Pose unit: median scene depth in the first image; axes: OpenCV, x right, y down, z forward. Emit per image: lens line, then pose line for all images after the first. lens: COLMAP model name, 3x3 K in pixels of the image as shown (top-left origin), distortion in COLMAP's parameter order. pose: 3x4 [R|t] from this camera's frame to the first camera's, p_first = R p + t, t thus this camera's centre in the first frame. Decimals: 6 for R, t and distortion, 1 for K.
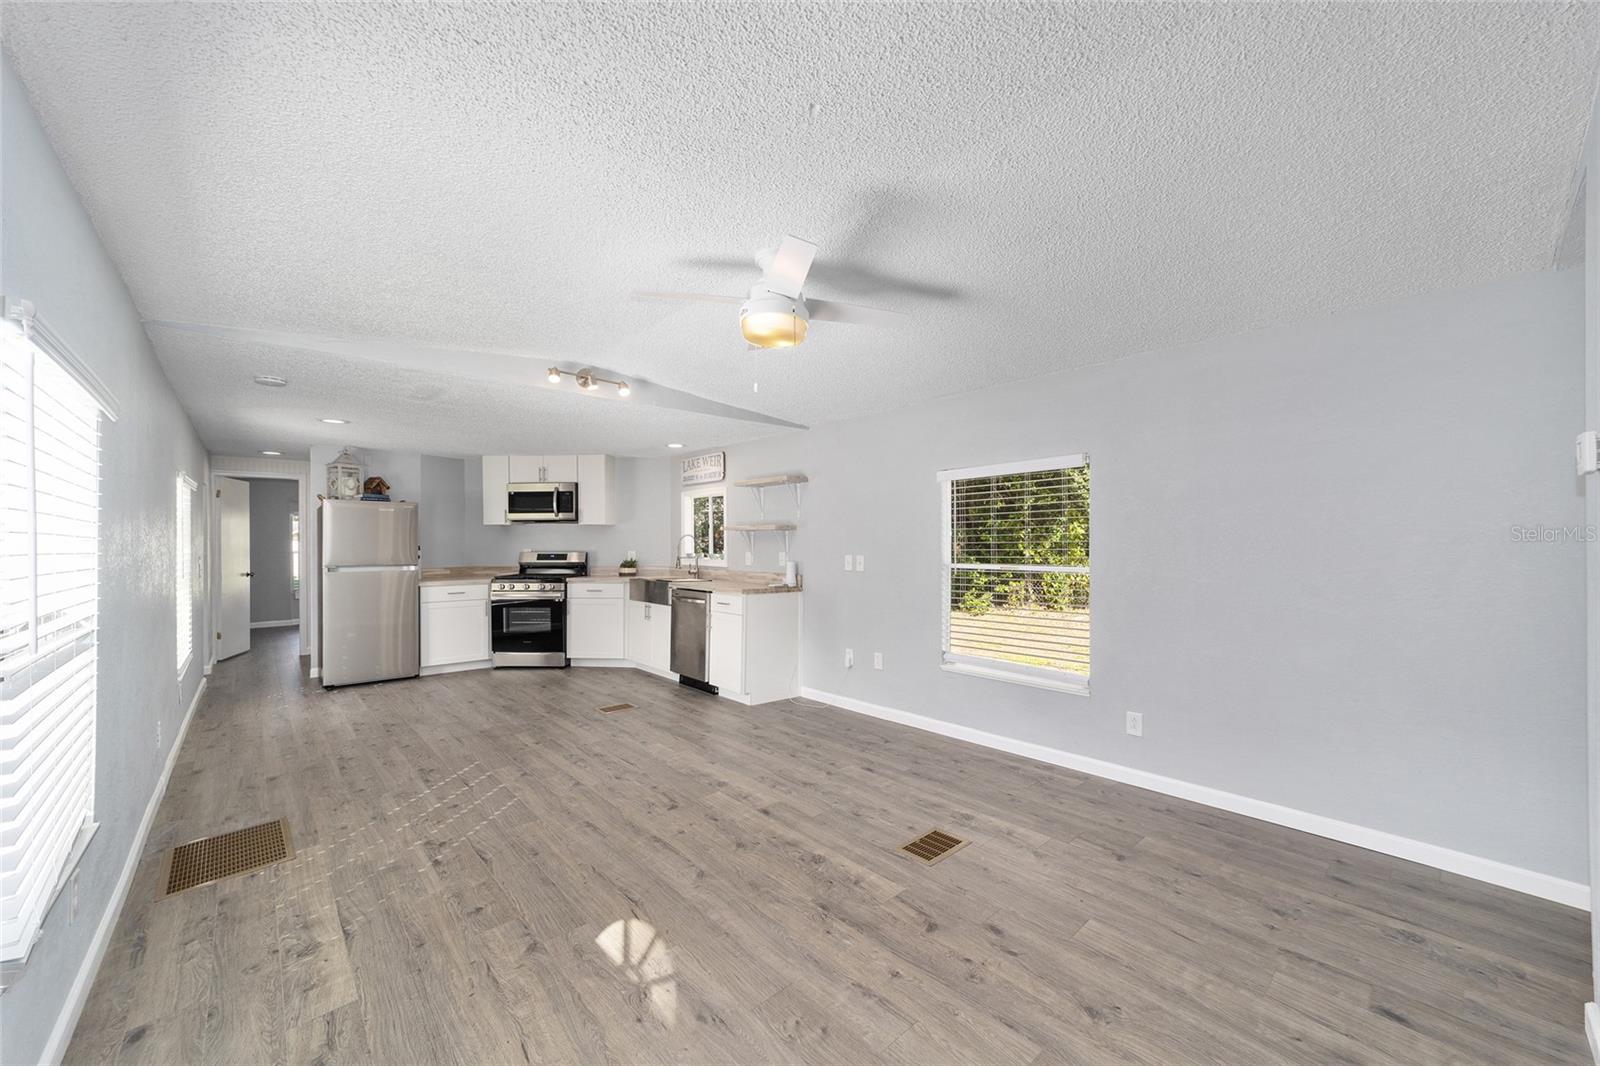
lens RADIAL K [[617.0, 0, 806.7], [0, 617.0, 536.0], [0, 0, 1]] dist [-0.014634, 0.007357]
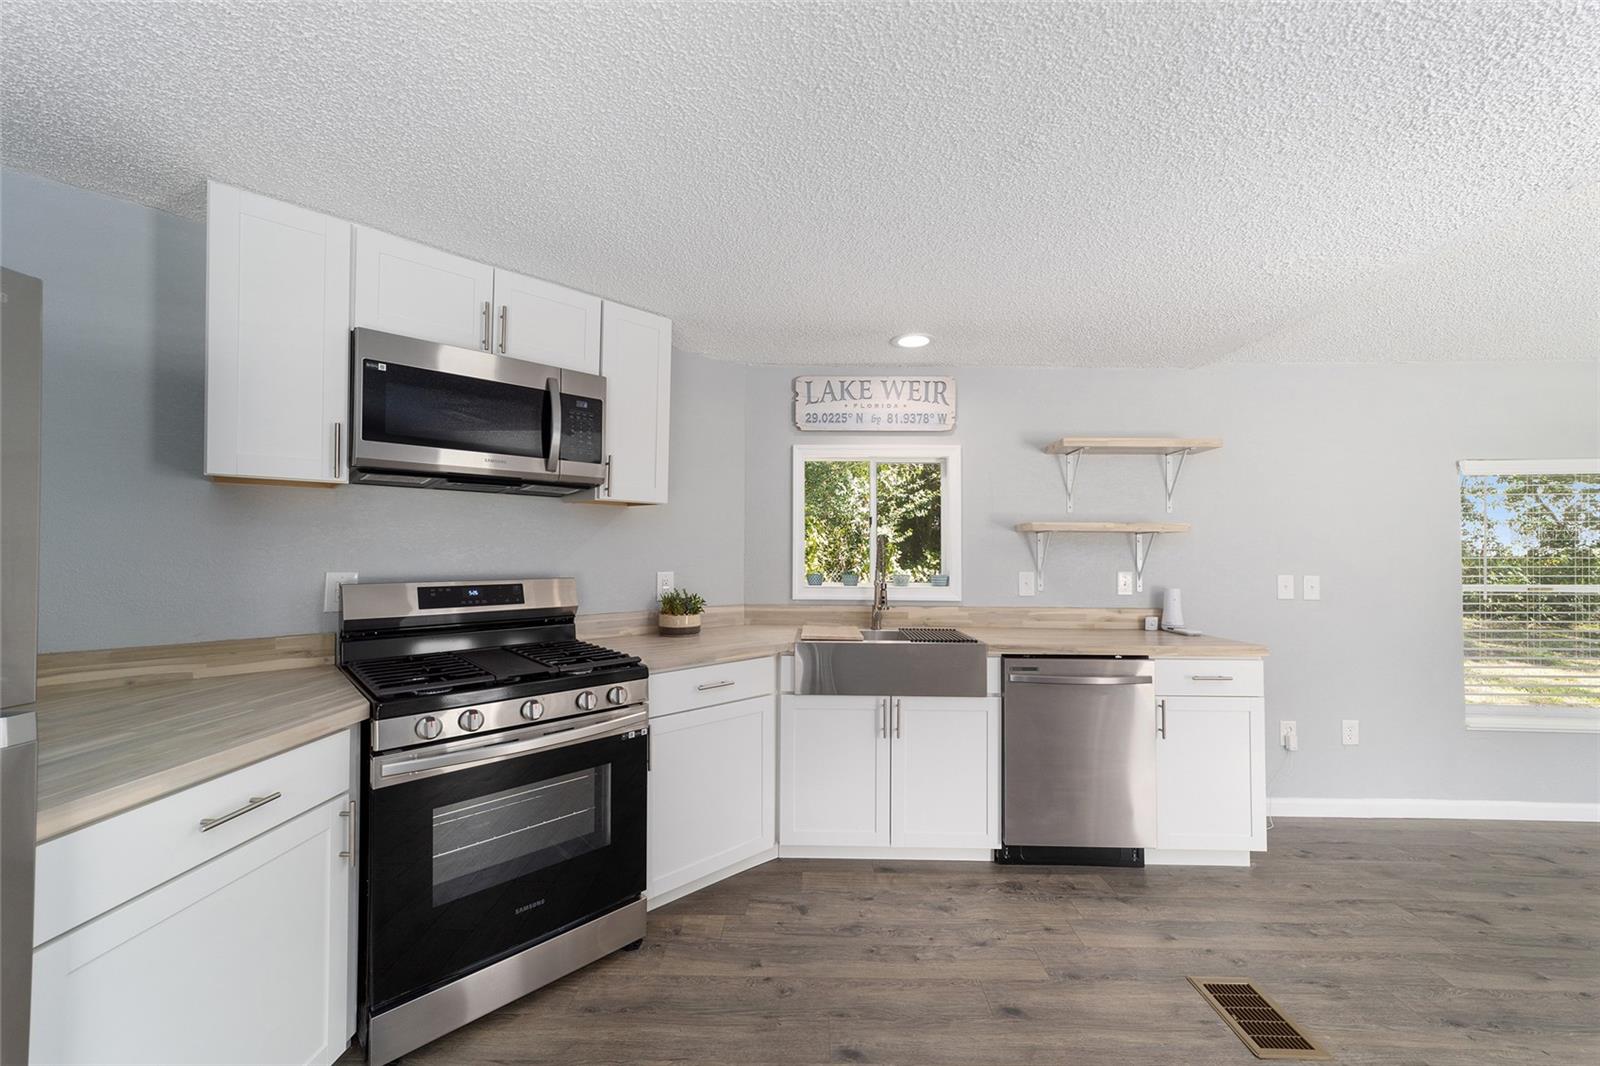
lens RADIAL K [[617.0, 0, 806.6], [0, 617.0, 540.4], [0, 0, 1]] dist [-0.014634, 0.007357]
pose [[0.686716, 0.017982, 0.726703, -0.921028], [-0.014431, 0.999834, -0.011104, 0.011410], [-0.726782, -0.002862, 0.686862, 1.151977]]
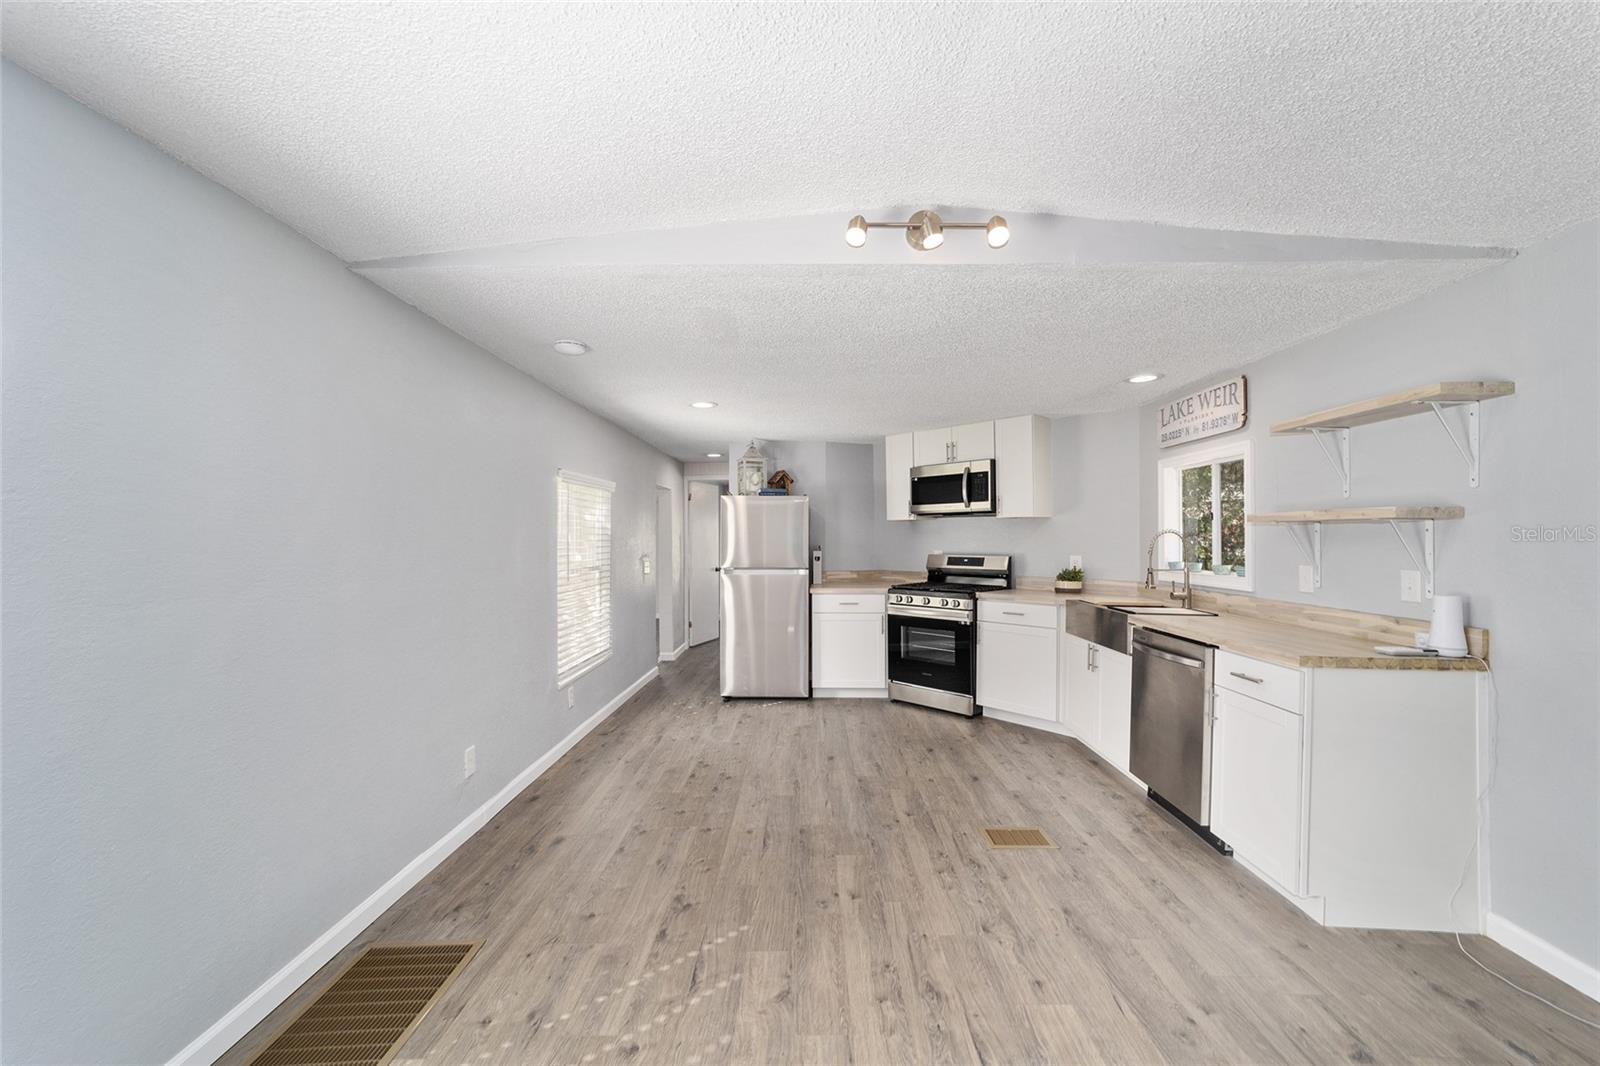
lens RADIAL K [[617.0, 0, 800.5], [0, 617.0, 535.6], [0, 0, 1]] dist [-0.014634, 0.007357]
pose [[0.729821, -0.001052, -0.683638, -0.081831], [0.004899, 0.999981, 0.003691, -0.002511], [0.683621, -0.006043, 0.729812, 0.550734]]
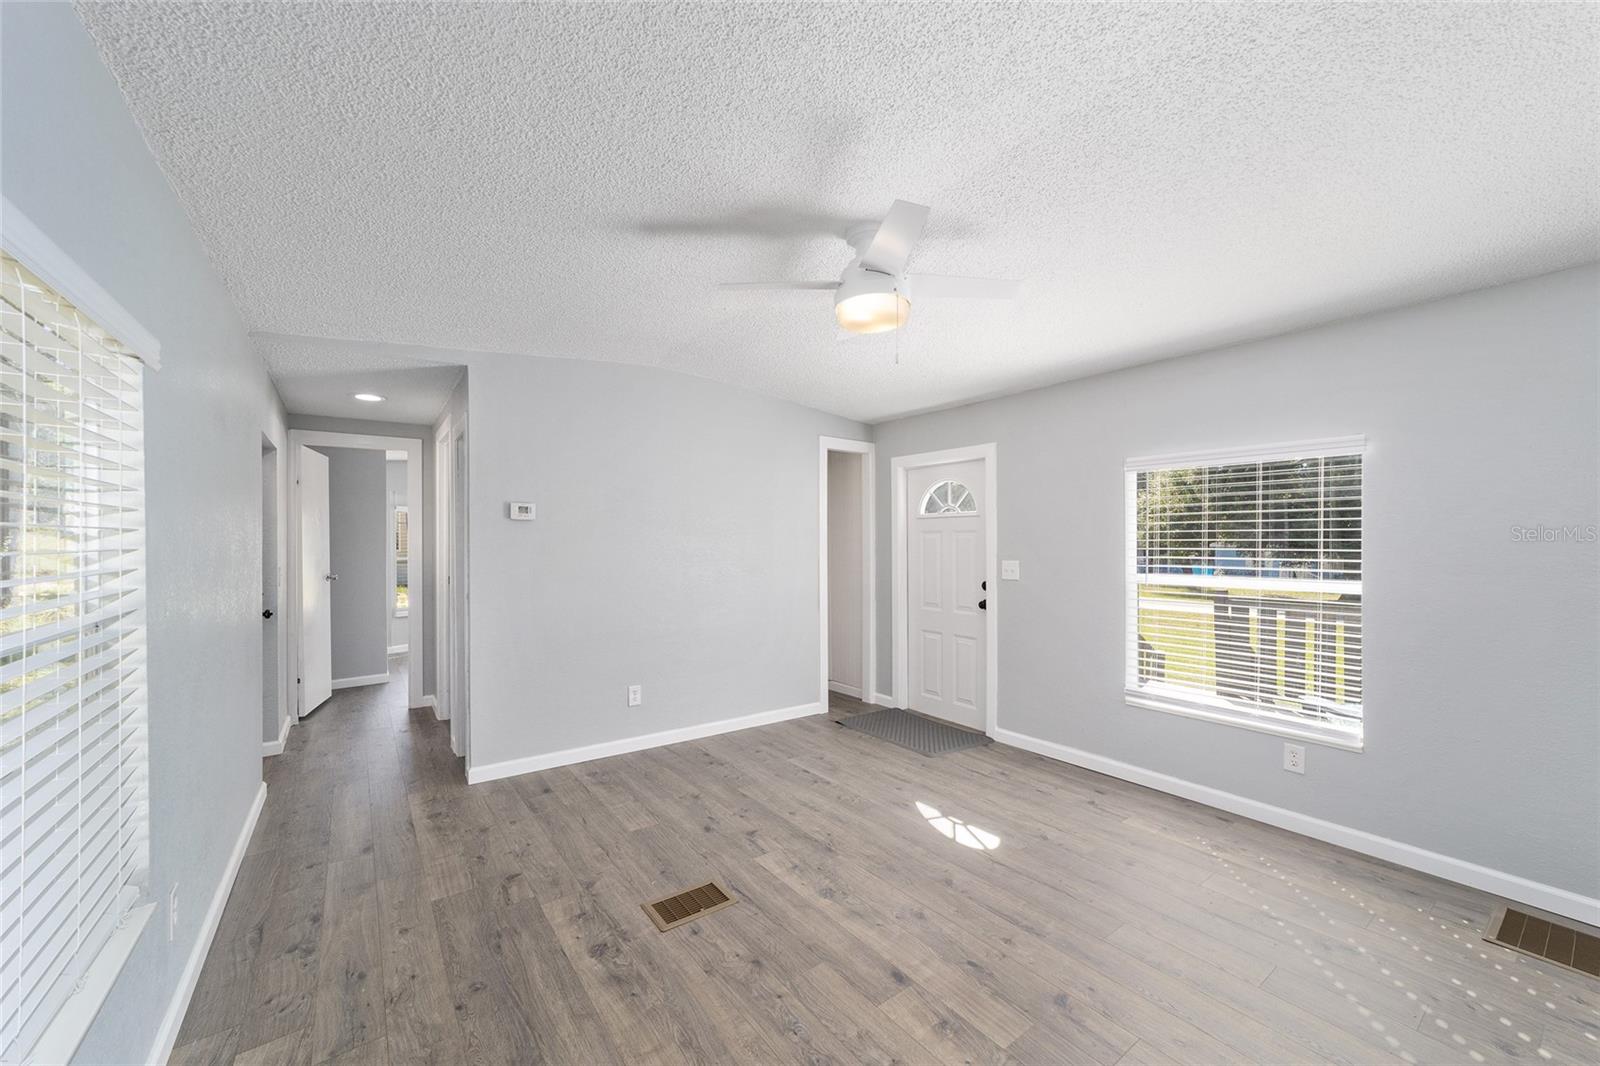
lens RADIAL K [[617.0, 0, 804.8], [0, 617.0, 546.0], [0, 0, 1]] dist [-0.014634, 0.007357]
pose [[-0.994433, 0.006389, 0.105175, -0.030029], [0.005299, 0.999929, -0.010644, 0.012348], [-0.105235, -0.010028, -0.994397, 1.218110]]
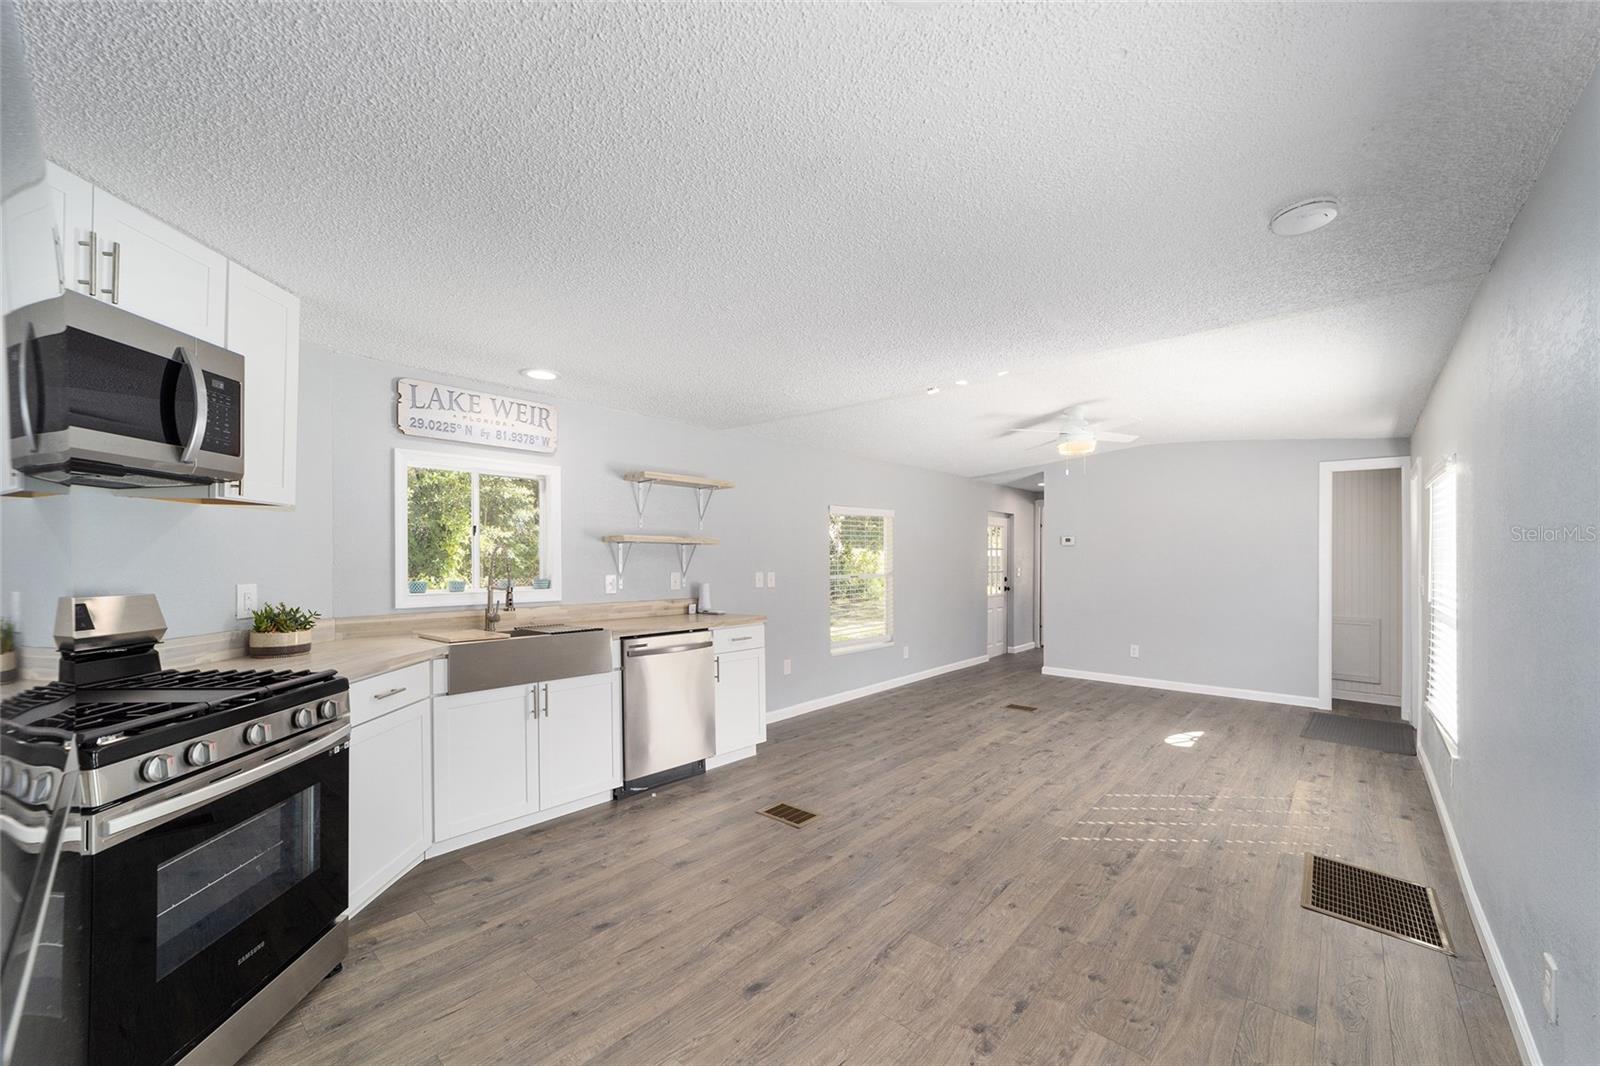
lens RADIAL K [[617.0, 0, 804.8], [0, 617.0, 562.8], [0, 0, 1]] dist [-0.014634, 0.007357]
pose [[-0.104745, -0.004013, 0.994491, -1.167900], [-0.010779, 0.999938, 0.002899, 0.014256], [-0.994441, -0.010416, -0.104782, 1.286701]]
